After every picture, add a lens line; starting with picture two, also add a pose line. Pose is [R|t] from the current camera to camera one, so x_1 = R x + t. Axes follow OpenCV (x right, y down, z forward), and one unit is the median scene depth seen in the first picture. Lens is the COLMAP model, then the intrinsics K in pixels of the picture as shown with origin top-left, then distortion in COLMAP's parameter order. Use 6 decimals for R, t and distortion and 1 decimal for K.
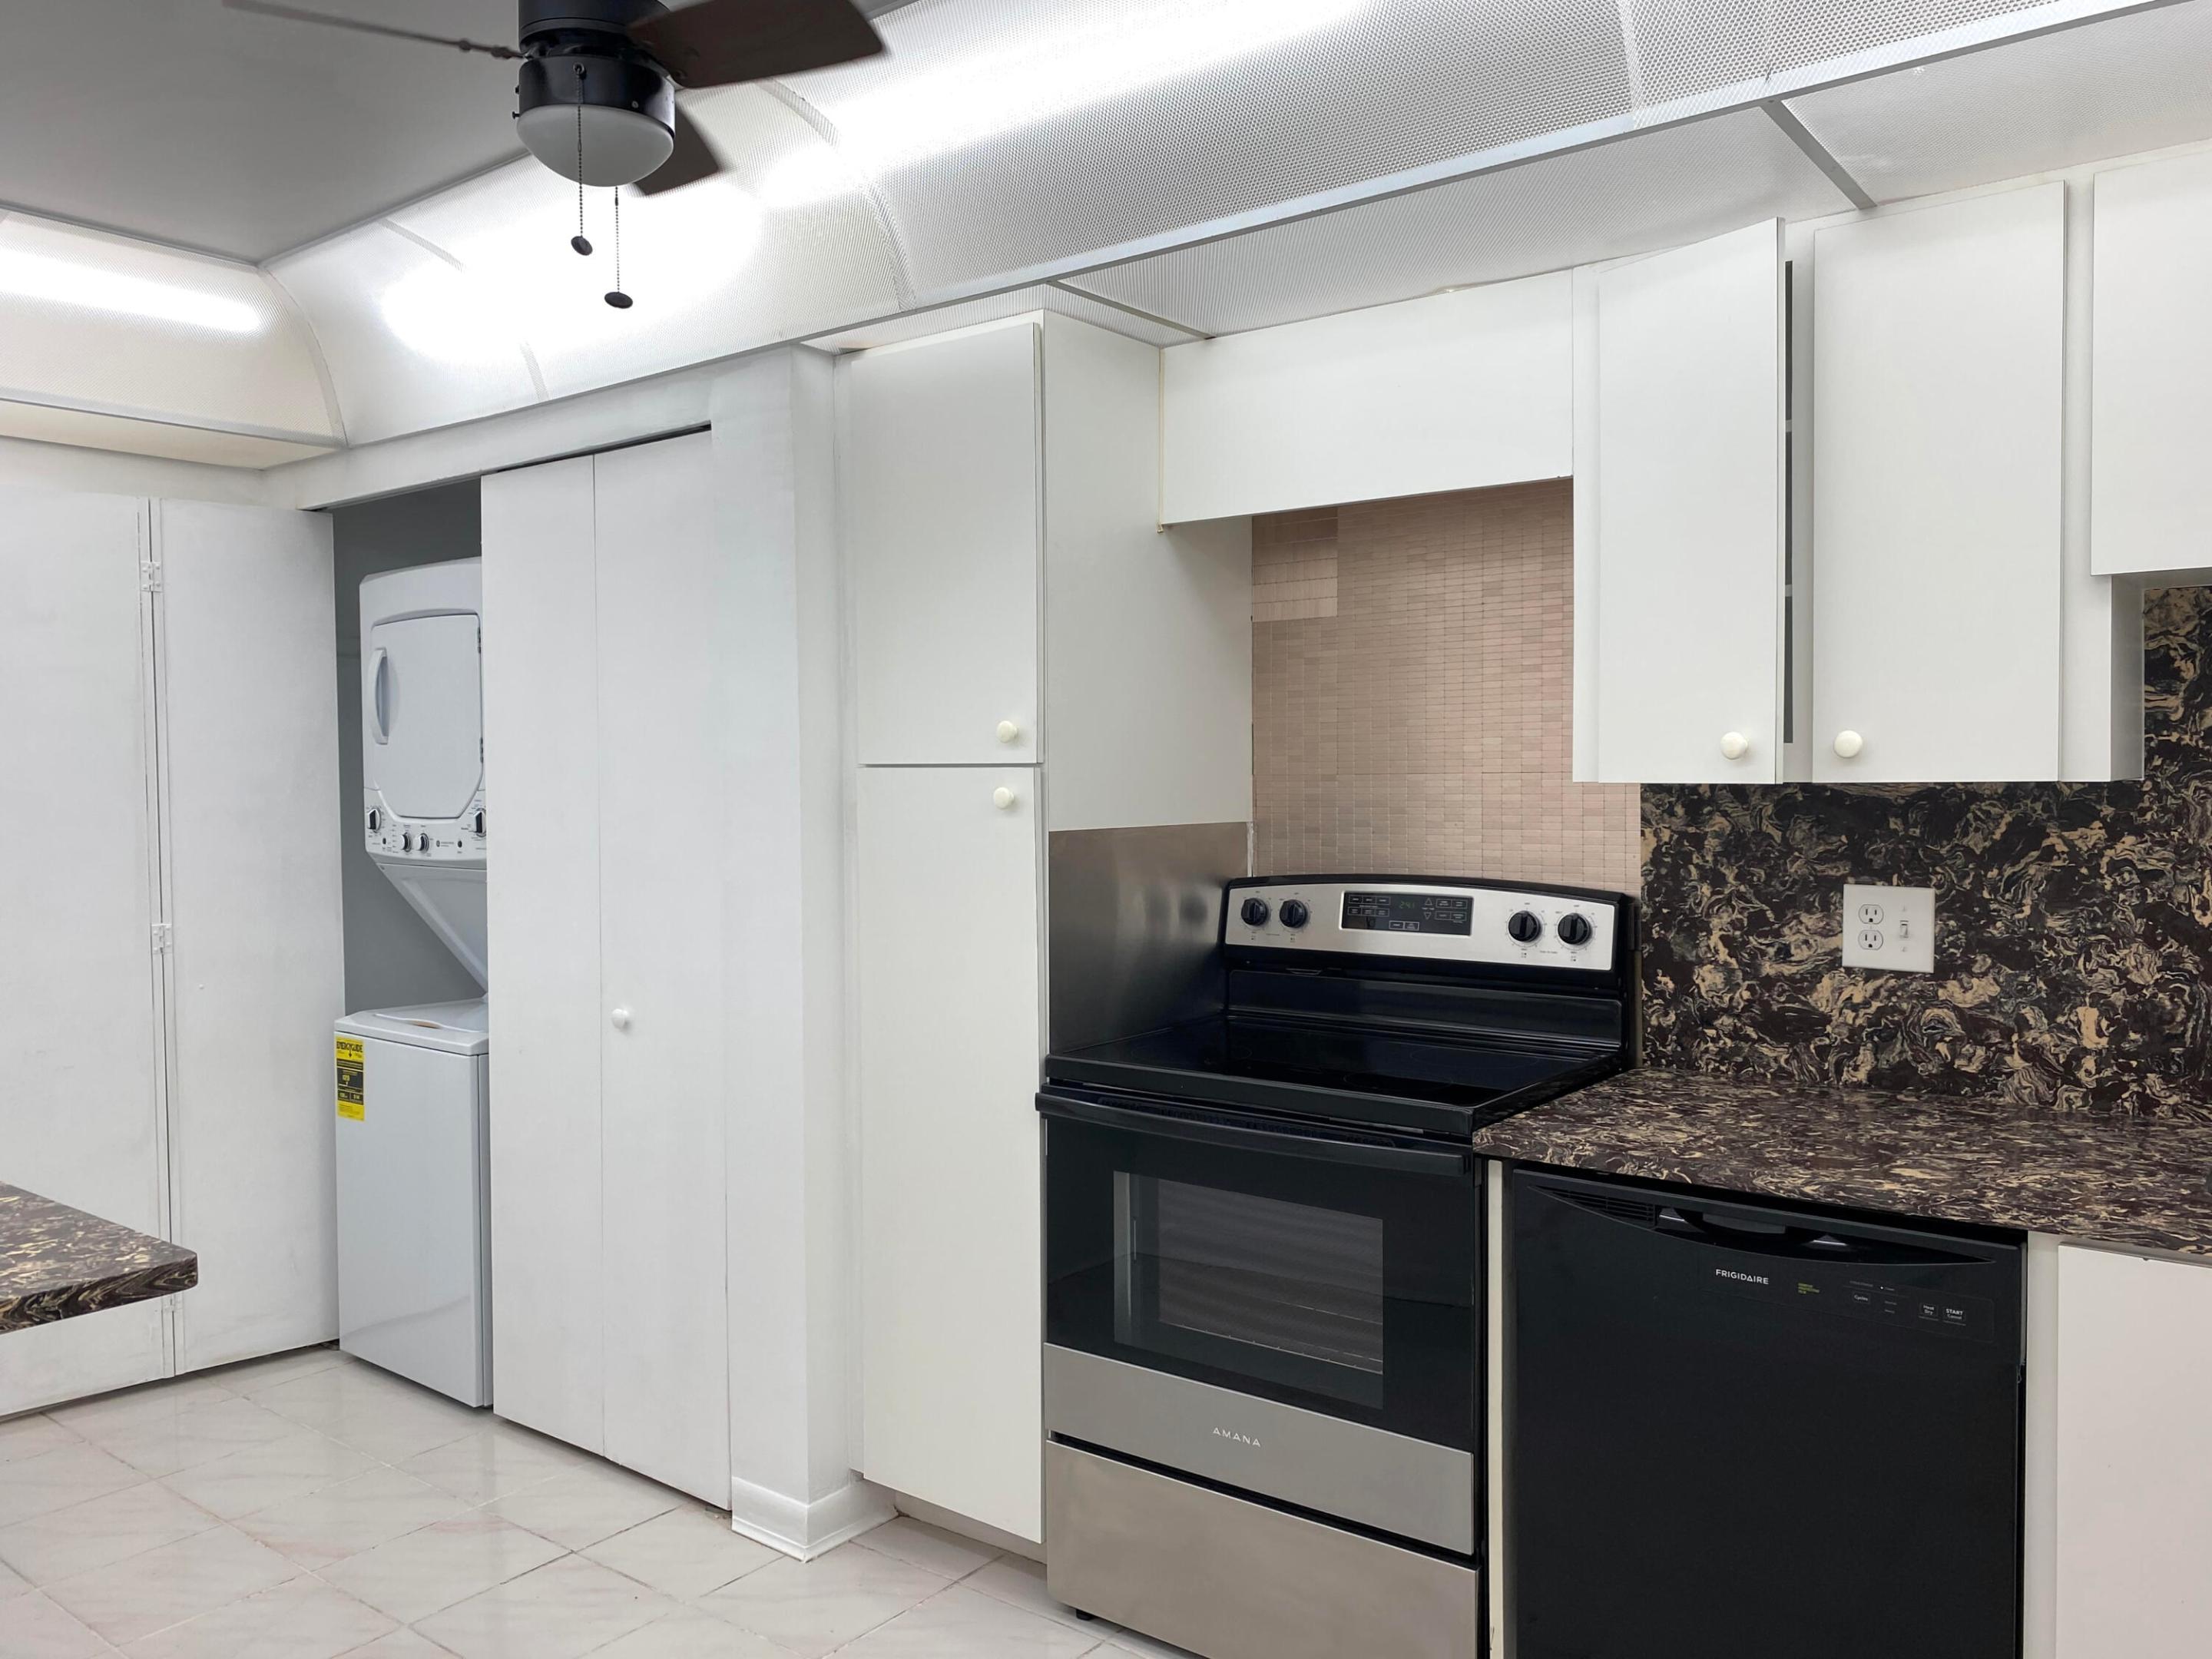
lens RADIAL K [[1692.5, 0, 1106.0], [0, 1692.5, 829.5], [0, 0, 1]] dist [0.054605, -0.055539]
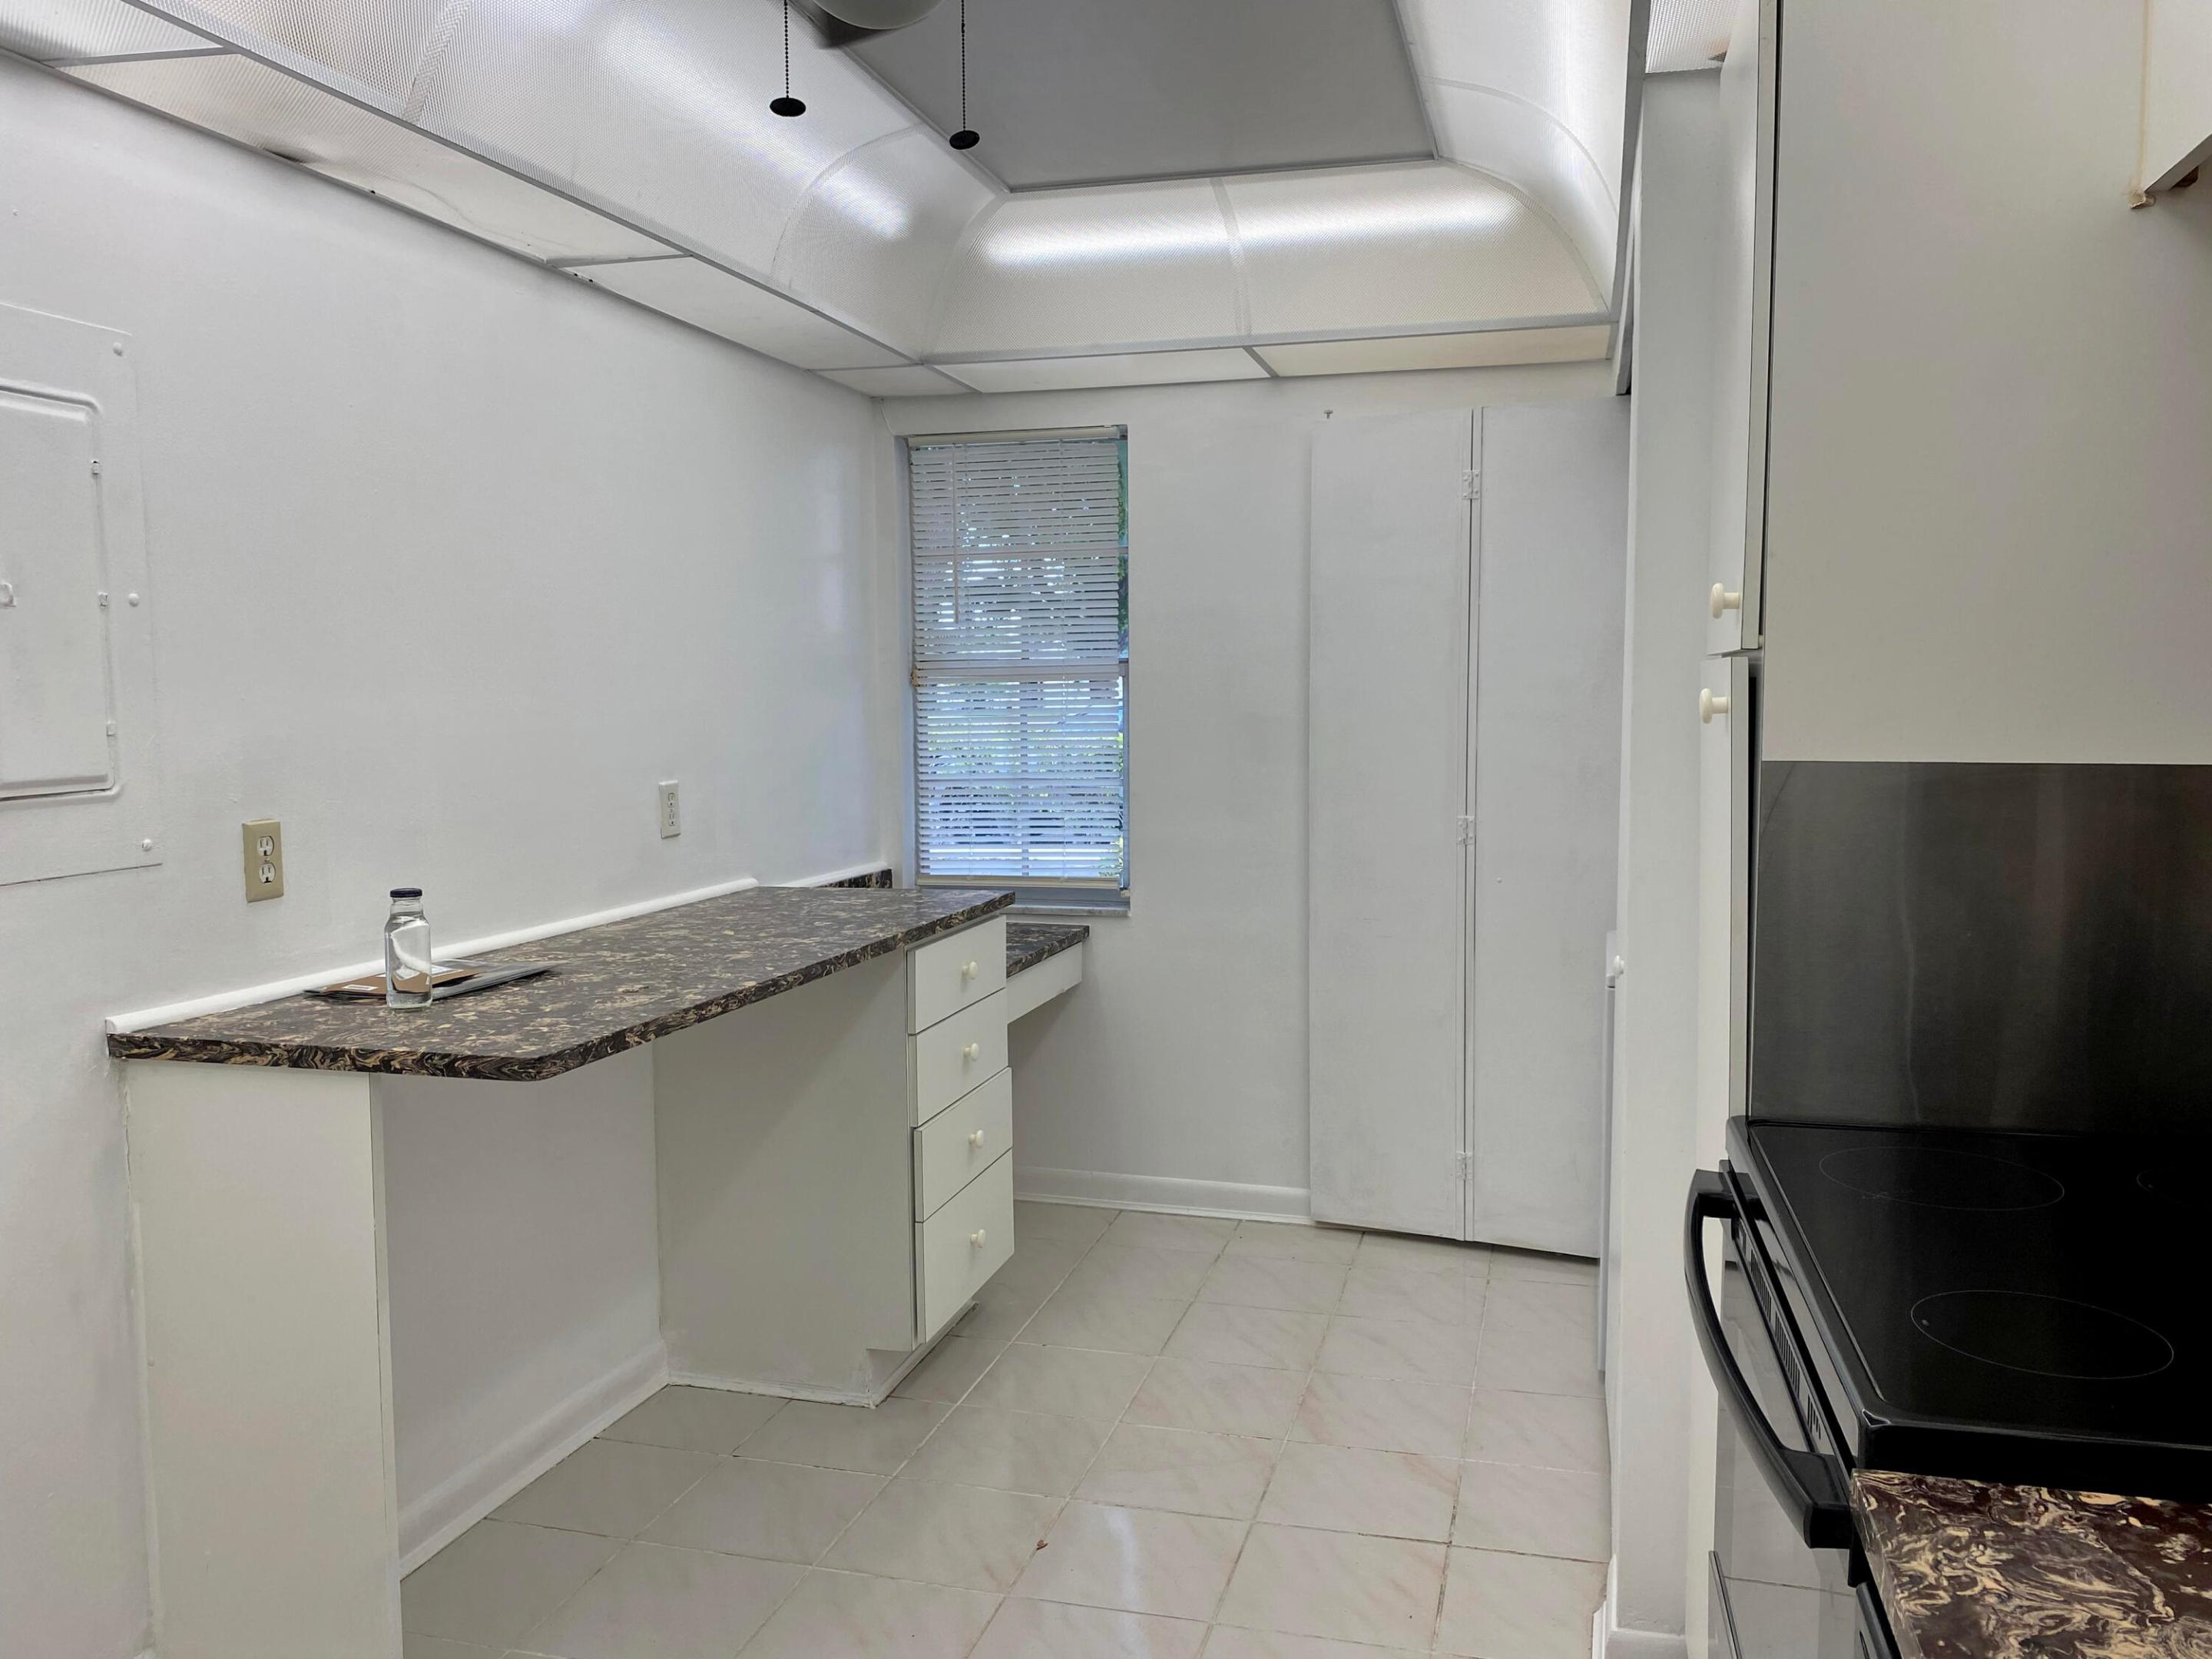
lens RADIAL K [[1692.5, 0, 1106.0], [0, 1692.5, 829.5], [0, 0, 1]] dist [0.054605, -0.055539]
pose [[0.381521, 0.079664, -0.920921, 0.371420], [-0.027854, 0.996818, 0.074690, -0.010053], [0.923941, -0.002844, 0.382525, 0.446436]]
